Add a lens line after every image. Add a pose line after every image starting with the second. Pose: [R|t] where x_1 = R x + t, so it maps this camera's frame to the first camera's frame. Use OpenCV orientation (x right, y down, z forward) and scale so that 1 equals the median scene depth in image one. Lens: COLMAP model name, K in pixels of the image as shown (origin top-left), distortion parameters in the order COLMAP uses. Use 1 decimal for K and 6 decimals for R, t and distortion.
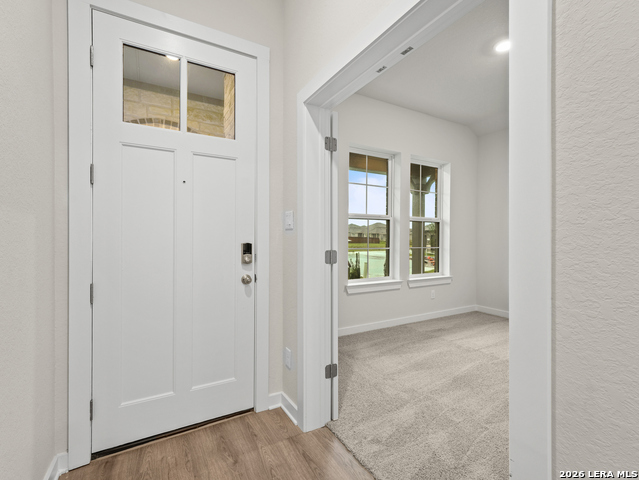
lens RADIAL K [[299.2, 0, 320.2], [0, 299.2, 239.4], [0, 0, 1]] dist [-0.005384, -0.000616]
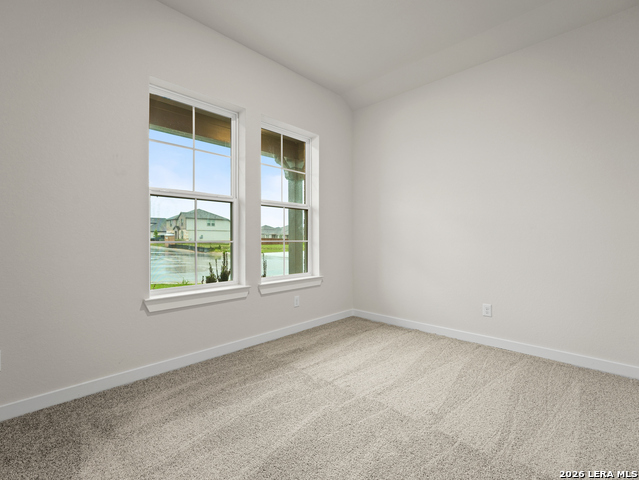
lens RADIAL K [[299.2, 0, 321.9], [0, 299.2, 238.4], [0, 0, 1]] dist [-0.005384, -0.000616]
pose [[0.957671, -0.008572, 0.287737, 0.239966], [0.010648, 0.999927, -0.005651, 0.029373], [-0.287667, 0.008476, 0.957693, 0.259805]]
